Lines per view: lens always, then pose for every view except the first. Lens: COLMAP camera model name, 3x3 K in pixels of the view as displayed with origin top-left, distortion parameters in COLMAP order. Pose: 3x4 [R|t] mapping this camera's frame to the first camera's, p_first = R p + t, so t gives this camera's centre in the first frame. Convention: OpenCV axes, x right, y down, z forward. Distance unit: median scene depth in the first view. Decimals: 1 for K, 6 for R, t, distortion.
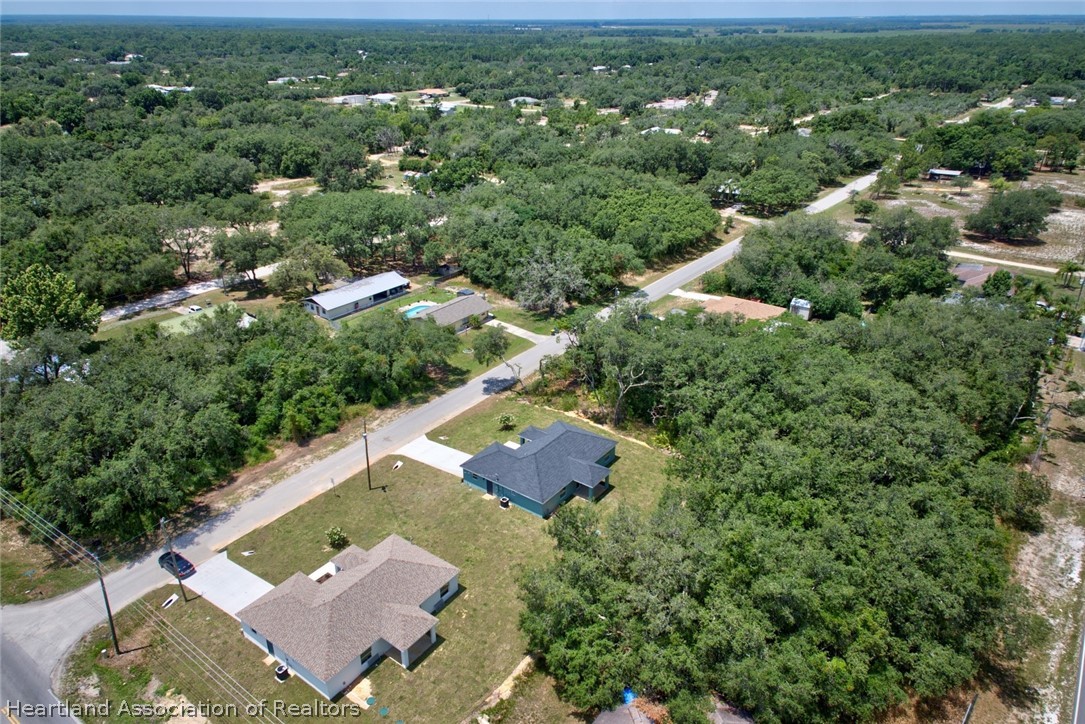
lens RADIAL K [[724.5, 0, 542.5], [0, 724.5, 362.0], [0, 0, 1]] dist [0.064786, -0.031347]
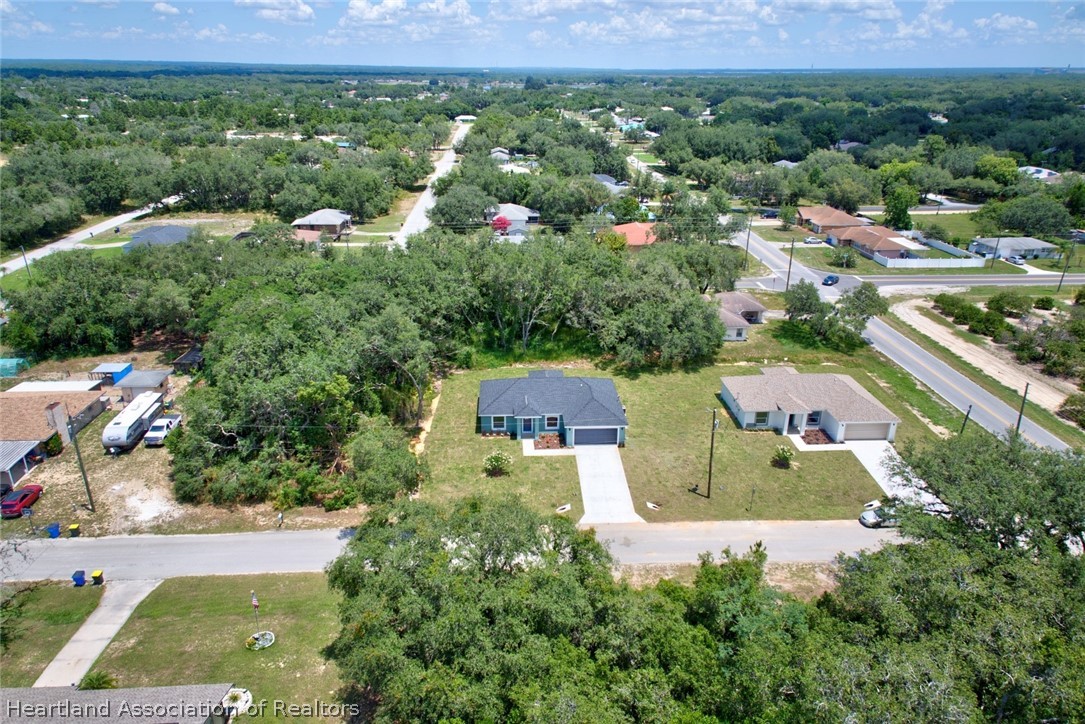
lens RADIAL K [[724.5, 0, 542.5], [0, 724.5, 362.0], [0, 0, 1]] dist [0.064786, -0.031347]
pose [[-0.637585, -0.292031, 0.712883, -0.415652], [0.322601, 0.739114, 0.591303, -0.298886], [-0.699581, 0.606983, -0.377039, 0.861195]]
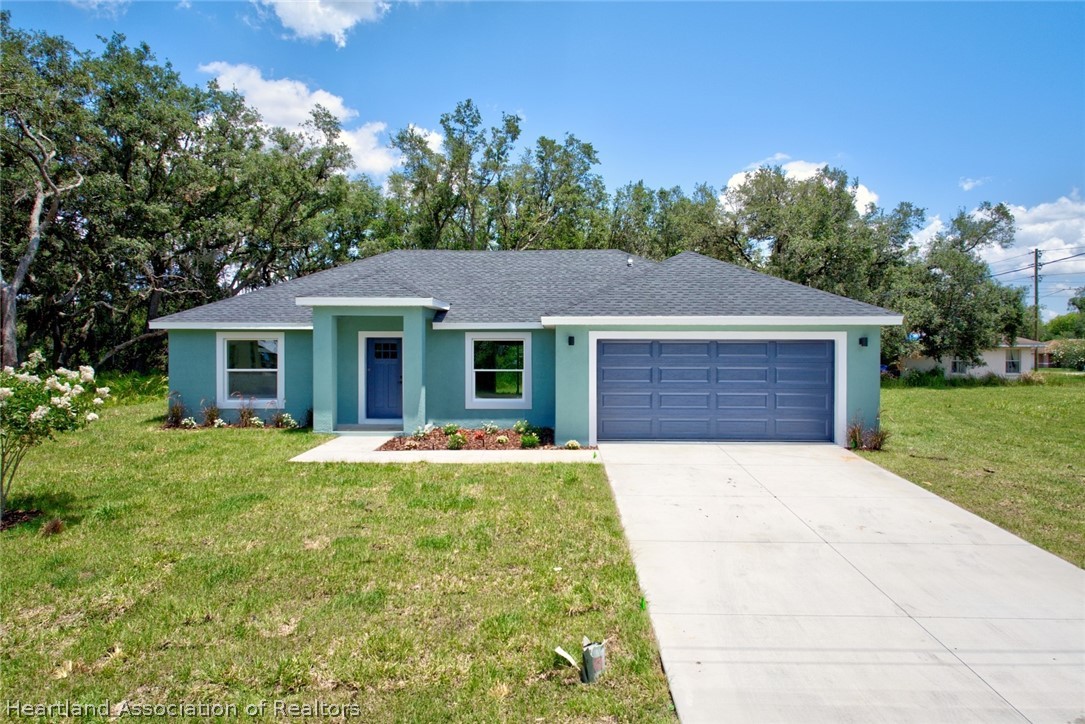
lens RADIAL K [[724.5, 0, 542.5], [0, 724.5, 362.0], [0, 0, 1]] dist [0.064786, -0.031347]
pose [[-0.588494, -0.016119, 0.808341, -0.124623], [0.343089, 0.900339, 0.267732, 0.052443], [-0.732096, 0.434891, -0.524314, 0.724426]]
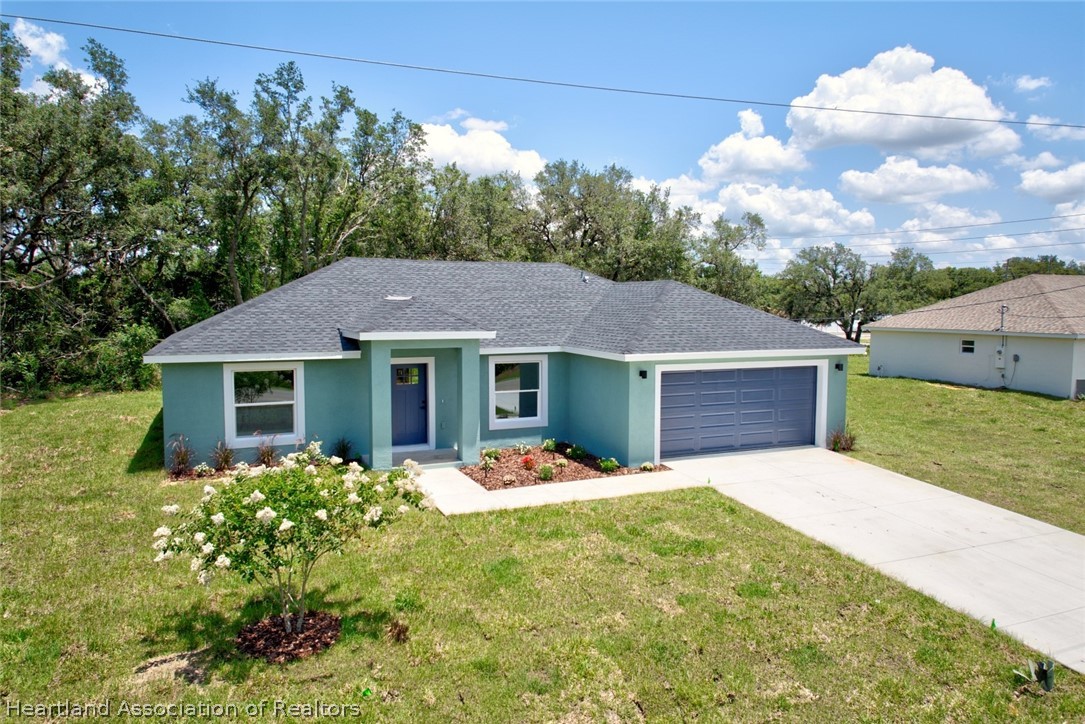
lens RADIAL K [[724.5, 0, 542.5], [0, 724.5, 362.0], [0, 0, 1]] dist [0.064786, -0.031347]
pose [[-0.868163, -0.044989, 0.494237, -0.087229], [0.207643, 0.871596, 0.444078, 0.022021], [-0.450753, 0.488157, -0.747345, 0.759246]]
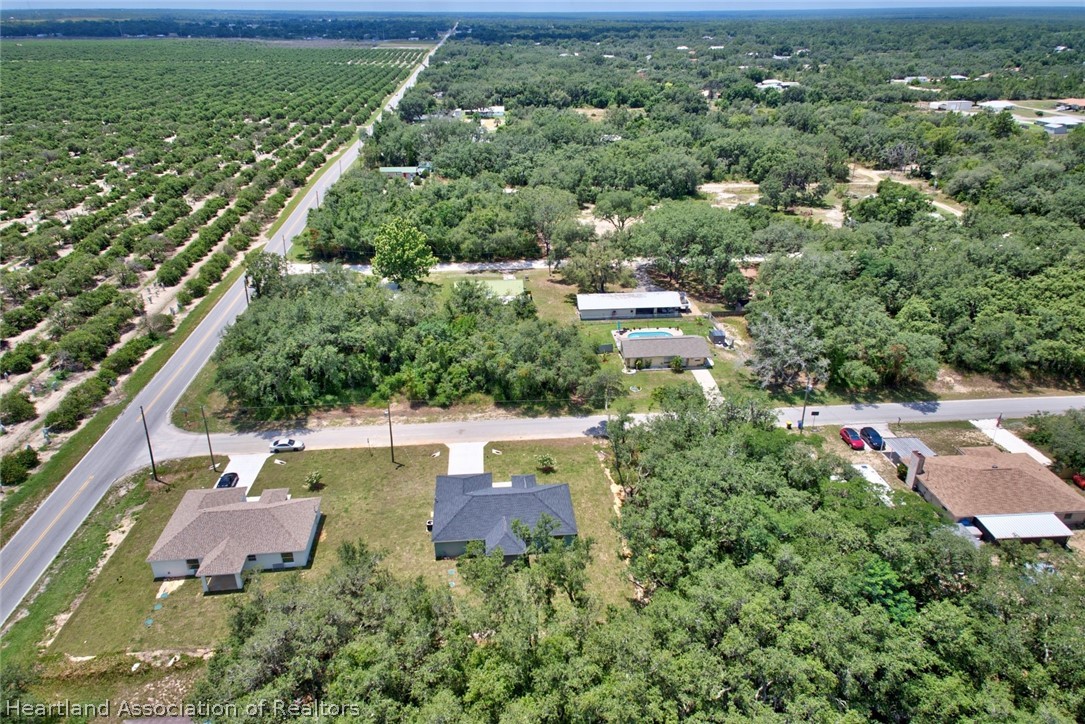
lens RADIAL K [[724.5, 0, 542.5], [0, 724.5, 362.0], [0, 0, 1]] dist [0.064786, -0.031347]
pose [[0.660932, 0.321913, -0.677894, 0.401343], [-0.315697, 0.938771, 0.137998, -0.126065], [0.680811, 0.122802, 0.722091, 0.212210]]
